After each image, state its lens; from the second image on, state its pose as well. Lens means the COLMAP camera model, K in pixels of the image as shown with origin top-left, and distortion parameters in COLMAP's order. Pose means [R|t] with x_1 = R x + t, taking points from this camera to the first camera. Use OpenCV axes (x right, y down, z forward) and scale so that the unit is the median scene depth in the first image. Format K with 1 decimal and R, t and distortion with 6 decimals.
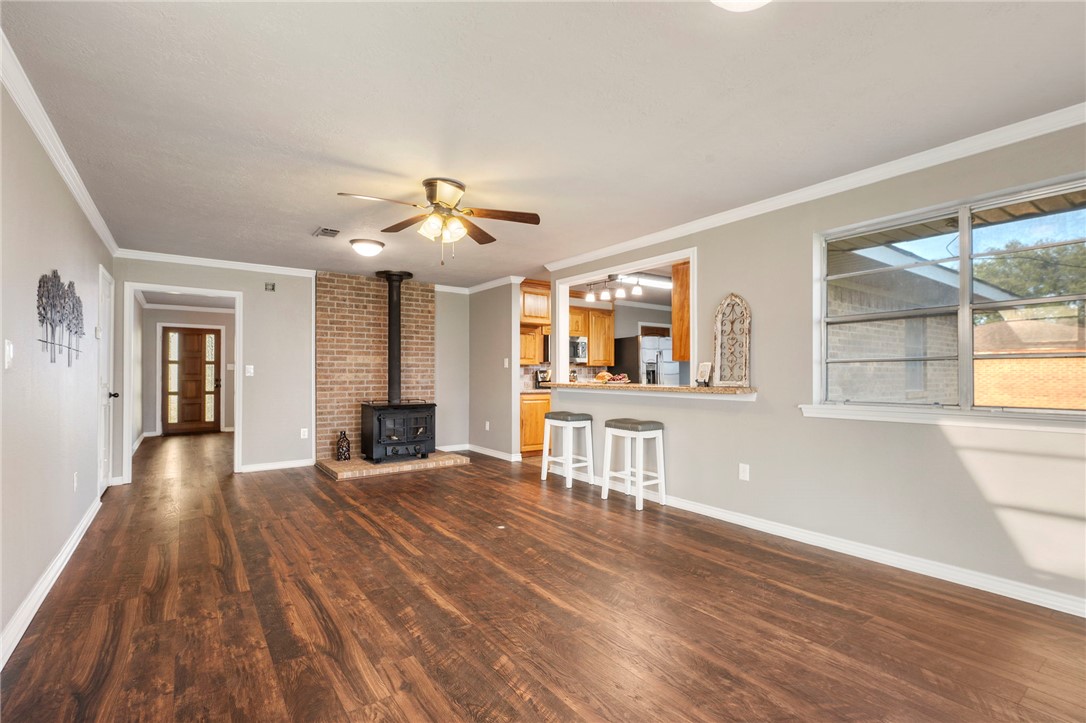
lens RADIAL K [[496.8, 0, 549.8], [0, 496.8, 368.4], [0, 0, 1]] dist [0.001849, 0.000178]
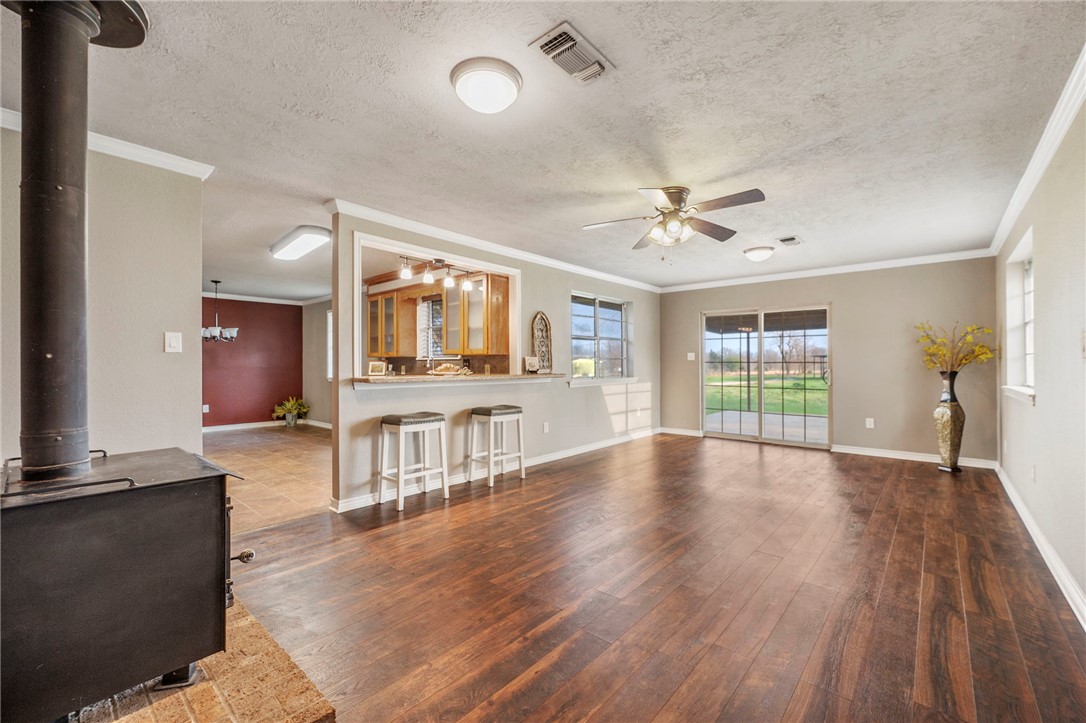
lens RADIAL K [[446.1, 0, 554.7], [0, 446.1, 359.1], [0, 0, 1]] dist [0.000697, -0.000276]
pose [[-0.224329, 0.011927, 0.974440, -0.763598], [-0.006883, 0.999881, -0.013823, 0.010176], [-0.974489, -0.009808, -0.224220, 1.003314]]
